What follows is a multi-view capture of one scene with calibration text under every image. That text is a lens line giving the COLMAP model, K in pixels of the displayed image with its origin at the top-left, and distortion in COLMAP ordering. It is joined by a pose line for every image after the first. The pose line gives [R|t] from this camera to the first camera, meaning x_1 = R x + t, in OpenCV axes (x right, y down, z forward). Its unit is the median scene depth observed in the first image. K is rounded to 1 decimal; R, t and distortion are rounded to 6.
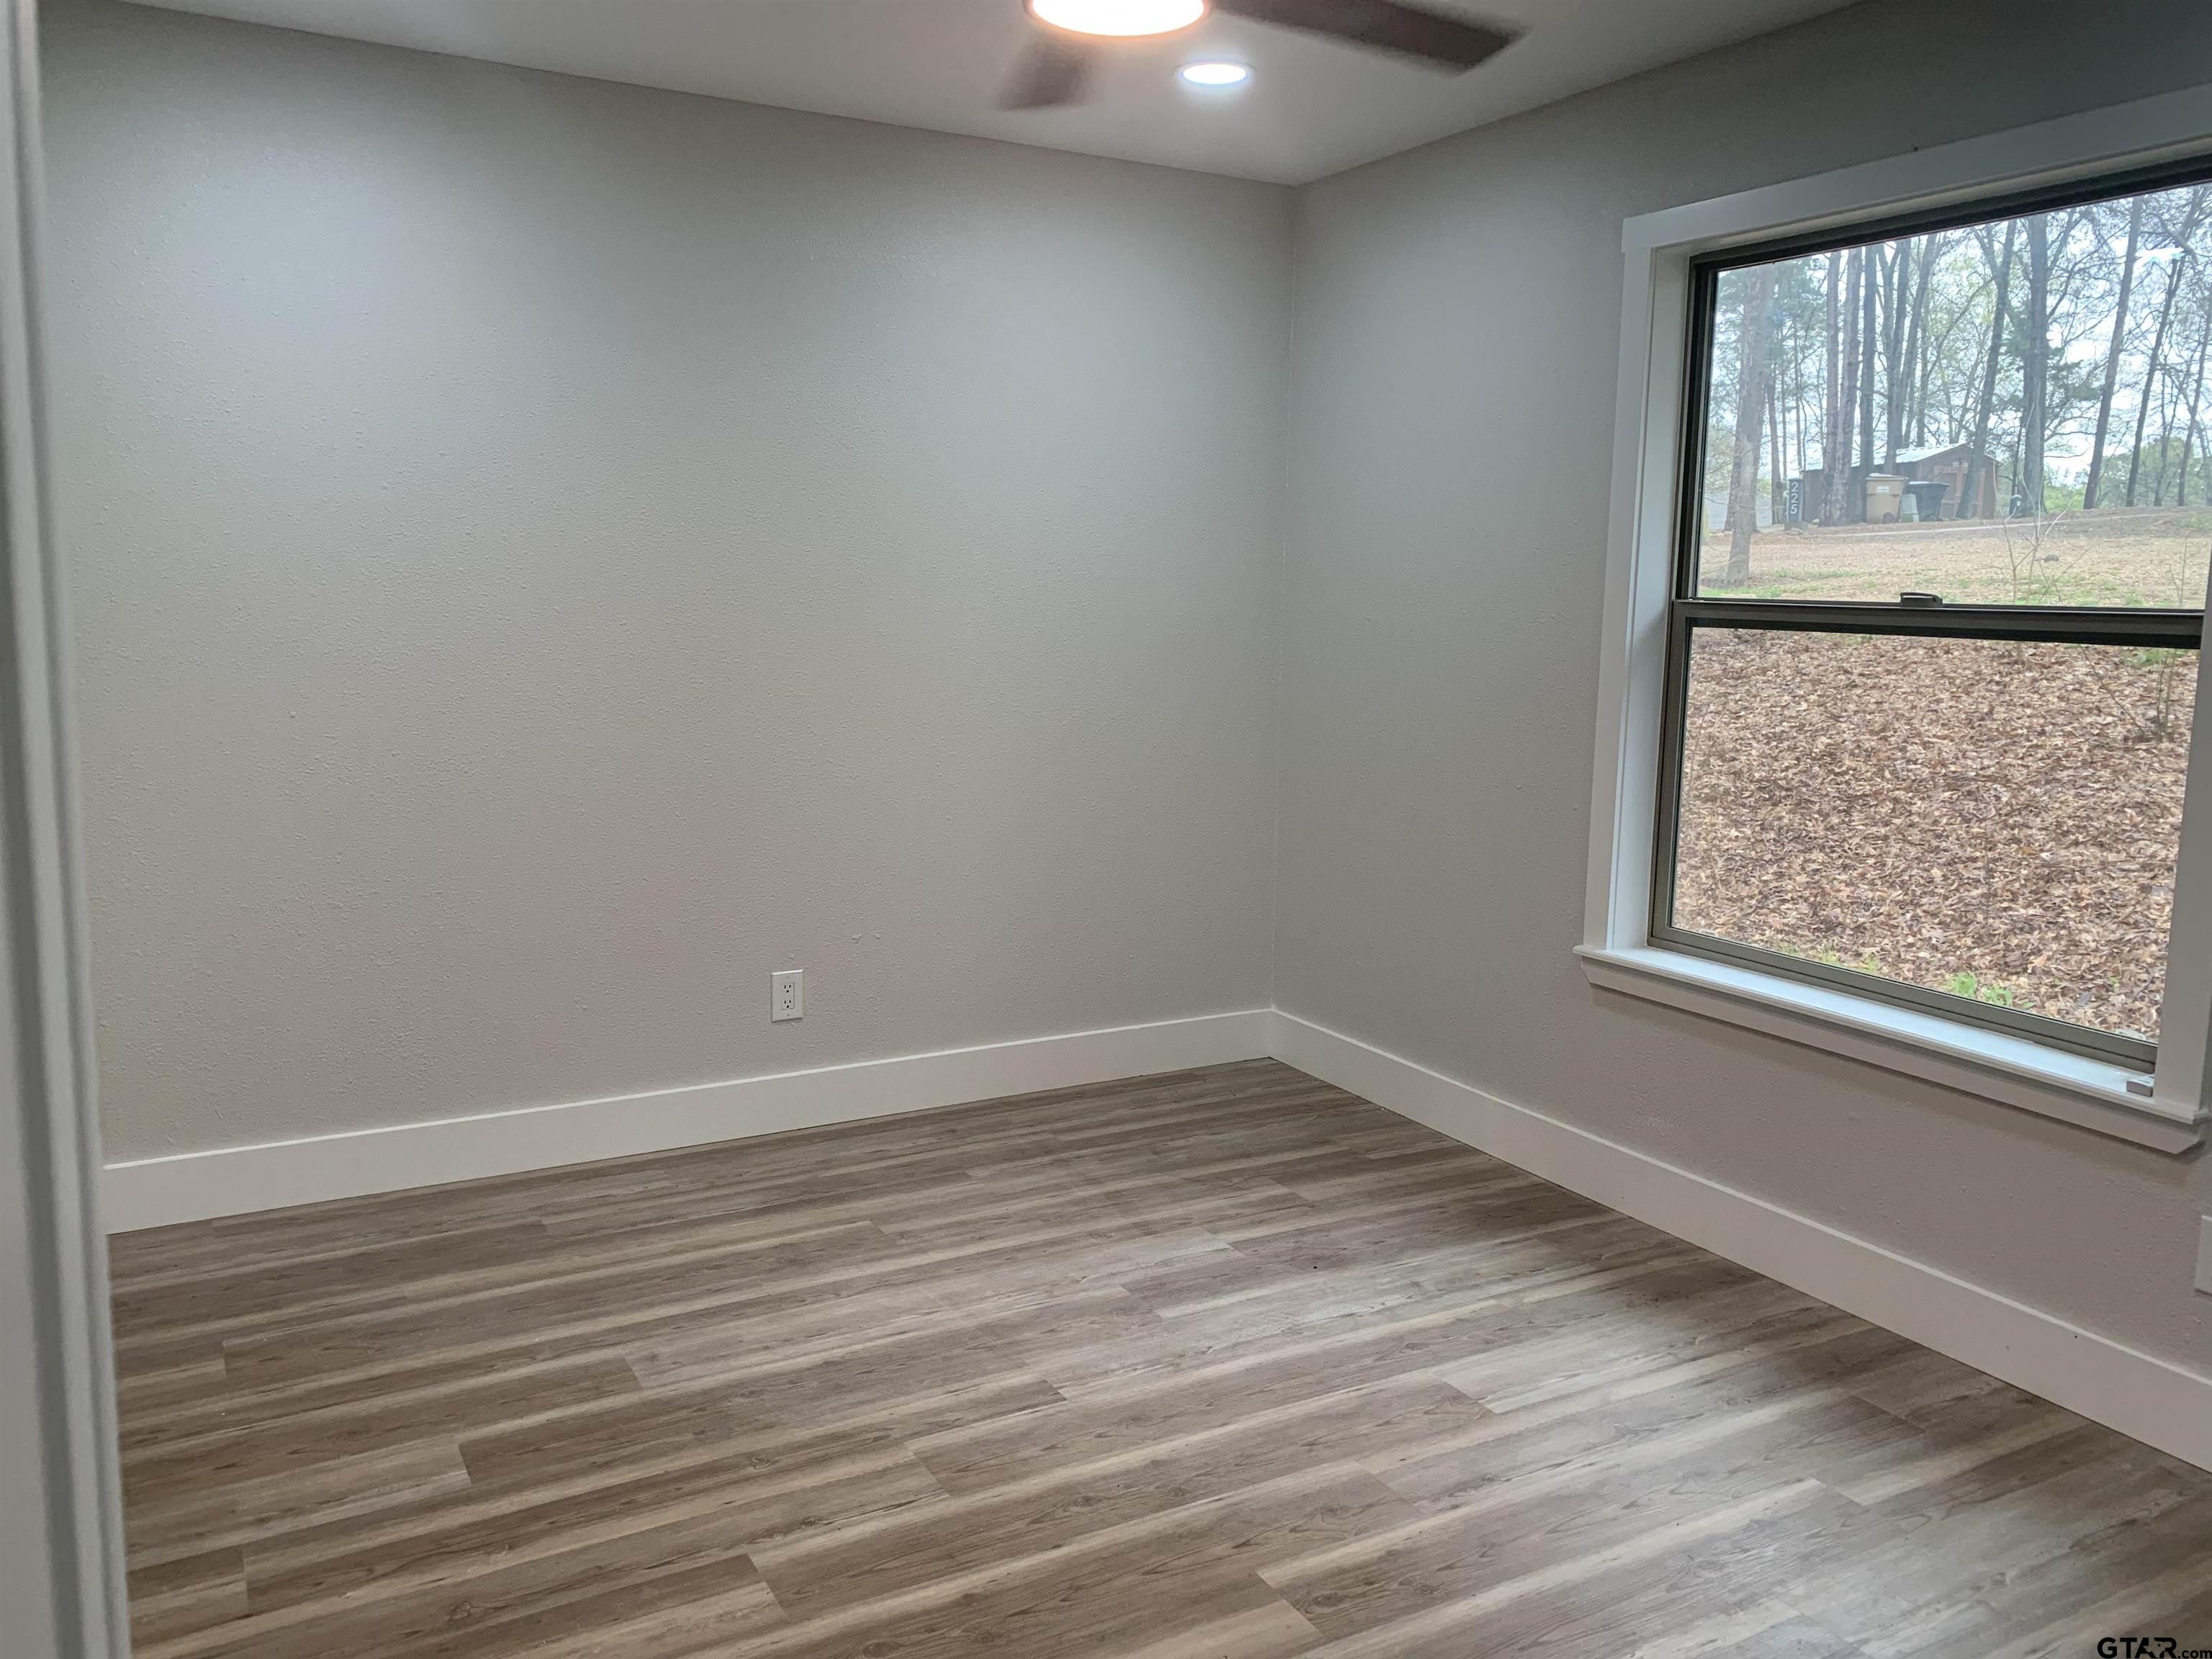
lens RADIAL K [[1683.8, 0, 1106.0], [0, 1683.8, 829.5], [0, 0, 1]] dist [-0.000071, -0.000940]
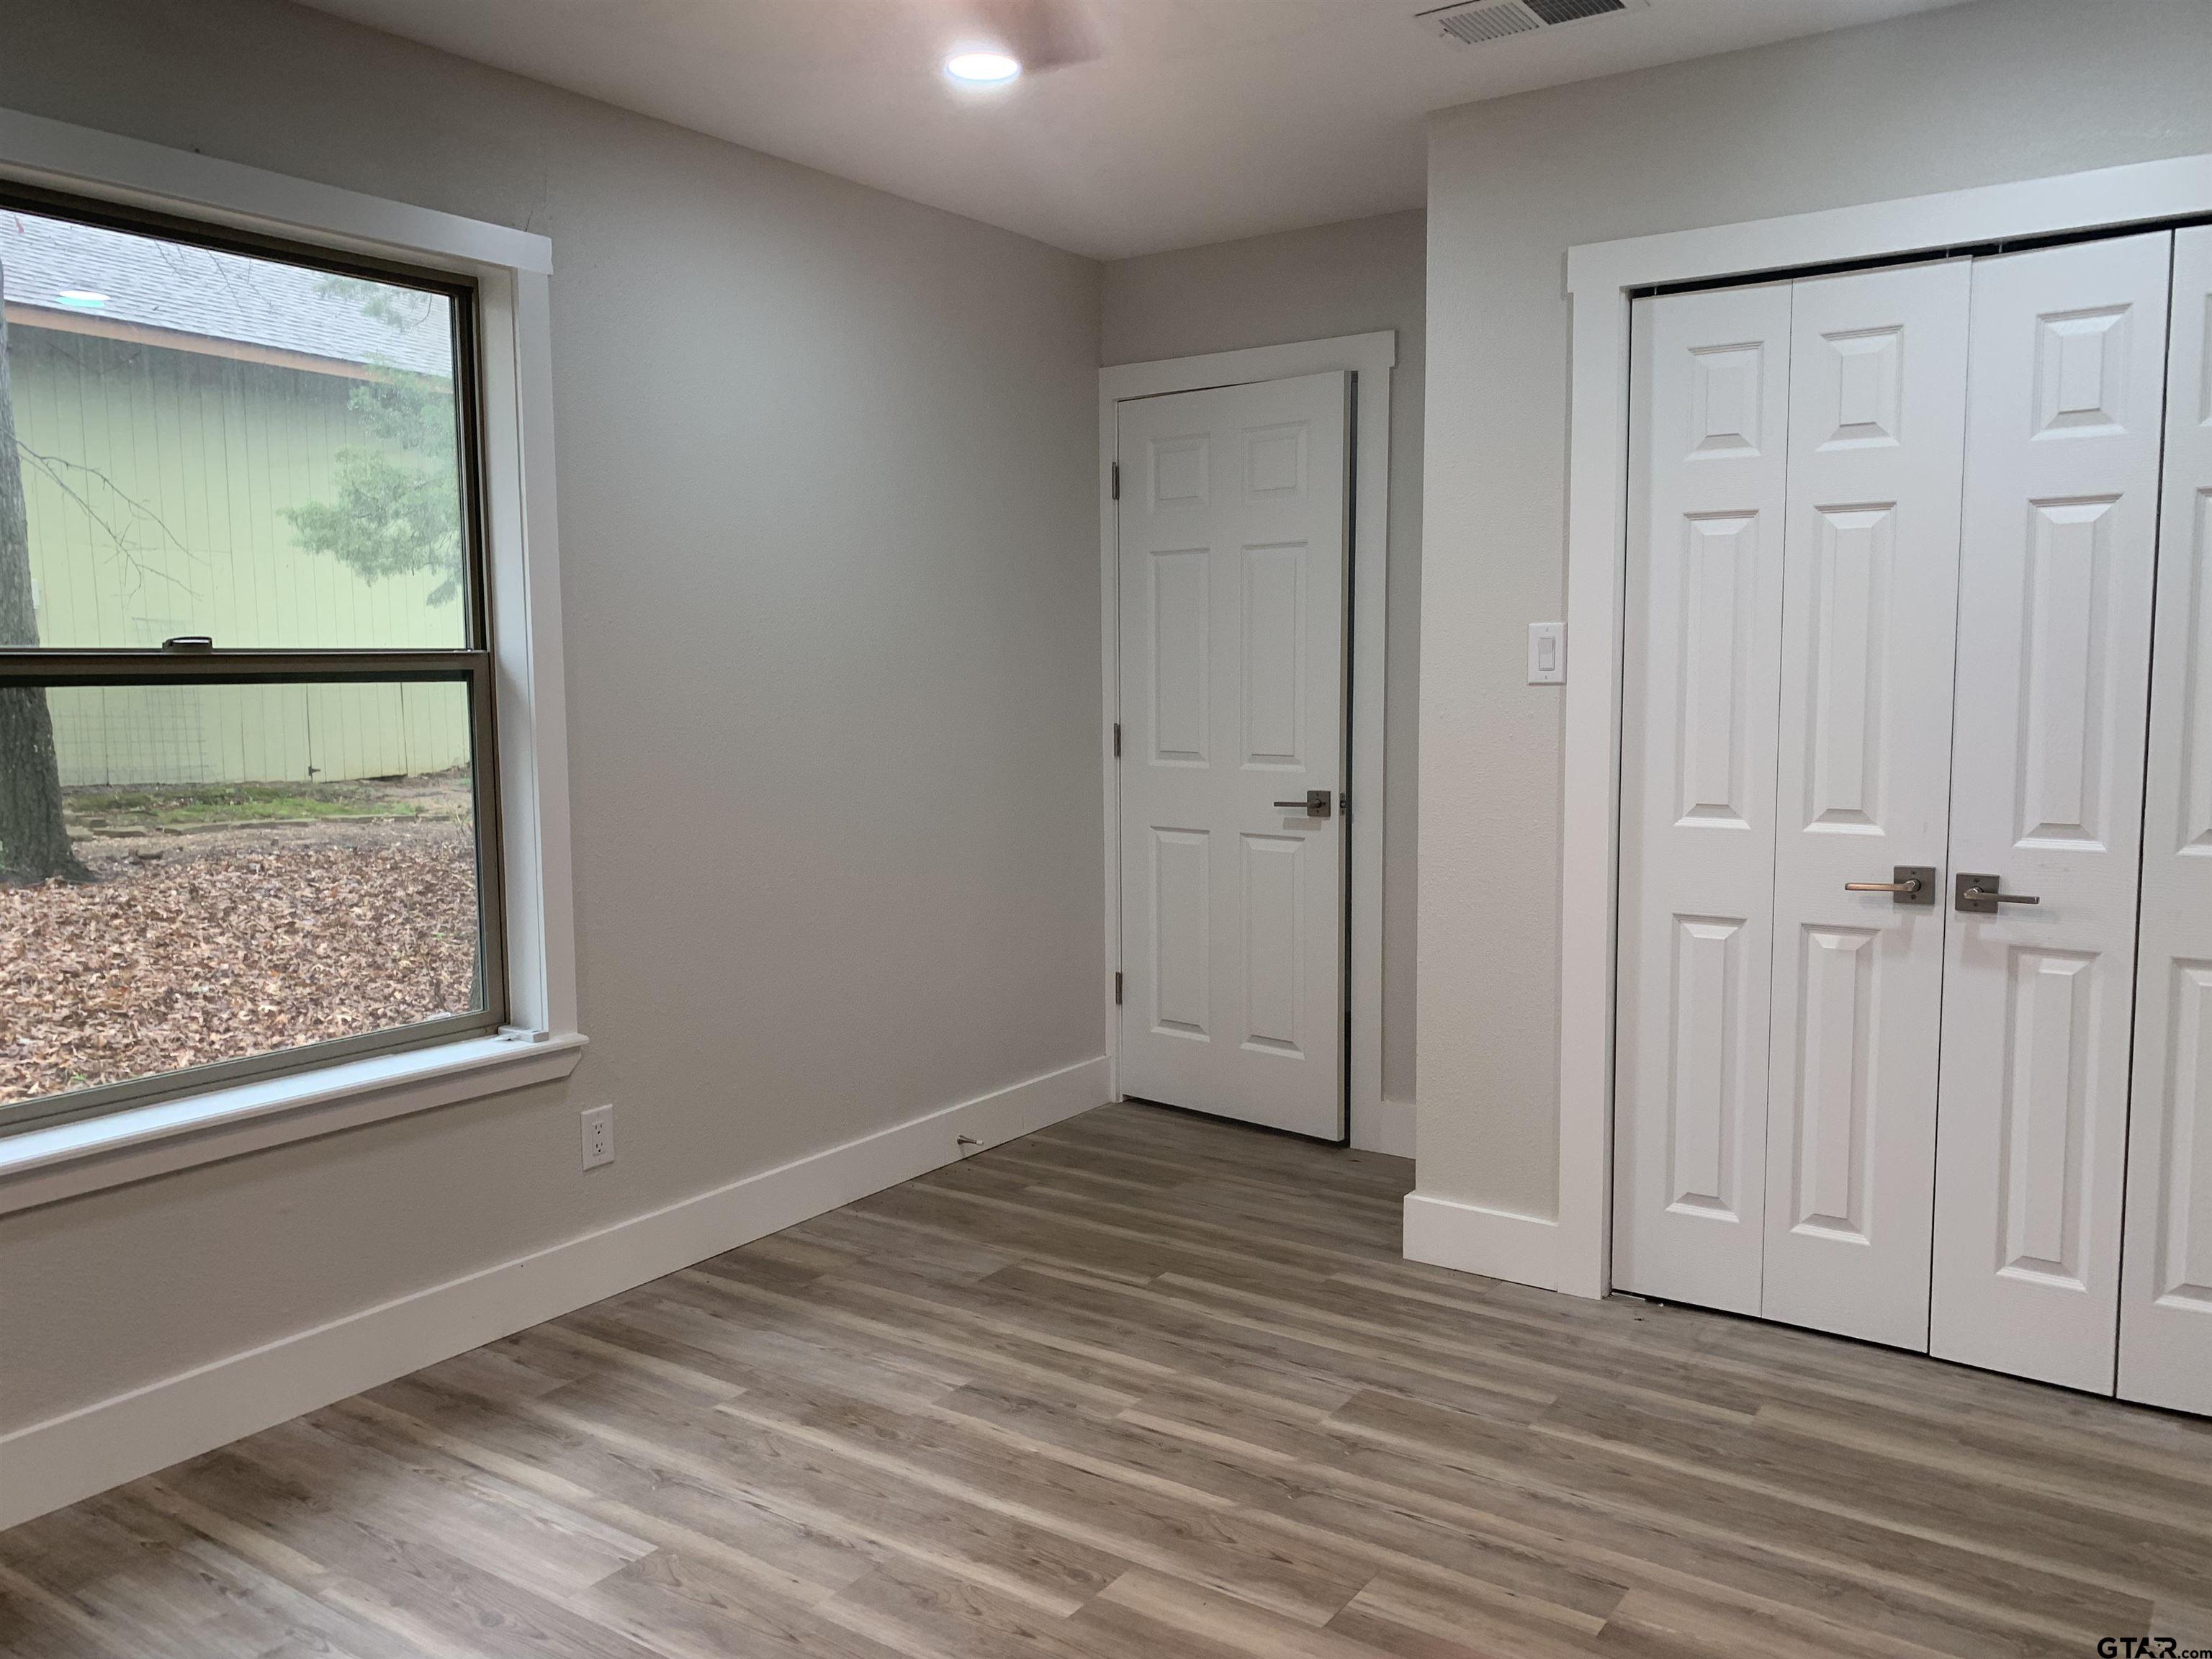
lens RADIAL K [[1683.8, 0, 1106.0], [0, 1683.8, 829.5], [0, 0, 1]] dist [-0.000071, -0.000940]
pose [[-0.441029, -0.101654, 0.891718, -0.607136], [0.130011, 0.975849, 0.175546, -0.146396], [-0.888026, 0.193354, -0.417161, 1.043984]]
